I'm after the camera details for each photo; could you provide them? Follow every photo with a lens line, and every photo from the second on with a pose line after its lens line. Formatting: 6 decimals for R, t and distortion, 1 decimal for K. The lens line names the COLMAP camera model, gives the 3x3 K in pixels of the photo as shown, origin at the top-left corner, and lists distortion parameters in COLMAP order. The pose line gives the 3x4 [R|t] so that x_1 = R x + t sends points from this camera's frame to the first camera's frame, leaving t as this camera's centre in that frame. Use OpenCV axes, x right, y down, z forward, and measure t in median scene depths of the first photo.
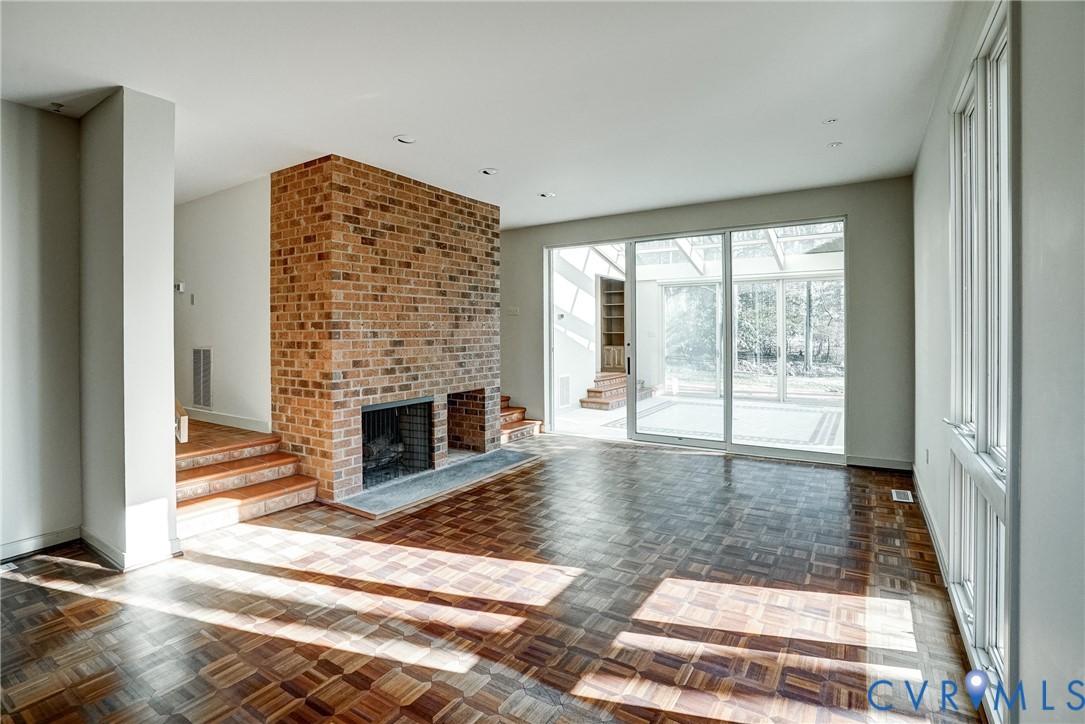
lens RADIAL K [[527.0, 0, 532.2], [0, 527.0, 340.3], [0, 0, 1]] dist [-0.040580, 0.009420]
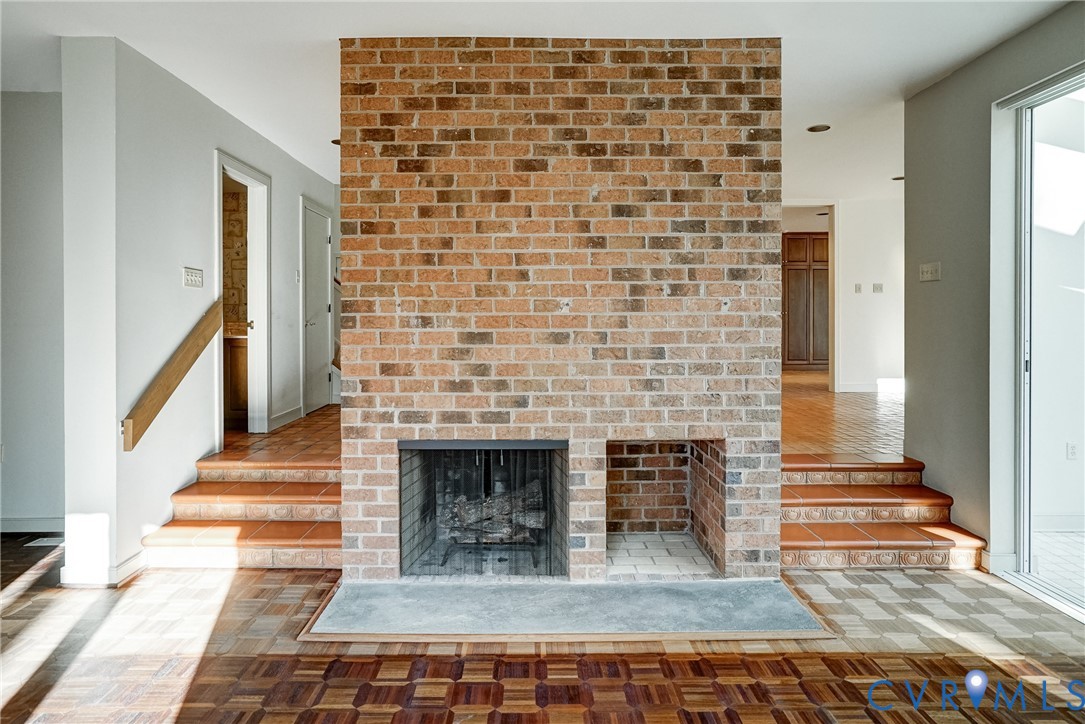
lens RADIAL K [[627.8, 0, 538.4], [0, 627.8, 326.2], [0, 0, 1]] dist [-0.023049, 0.005332]
pose [[0.550733, 0.014188, -0.834561, 0.330132], [-0.017407, 0.999833, 0.005511, -0.011005], [0.834500, 0.011492, 0.550888, 0.659619]]
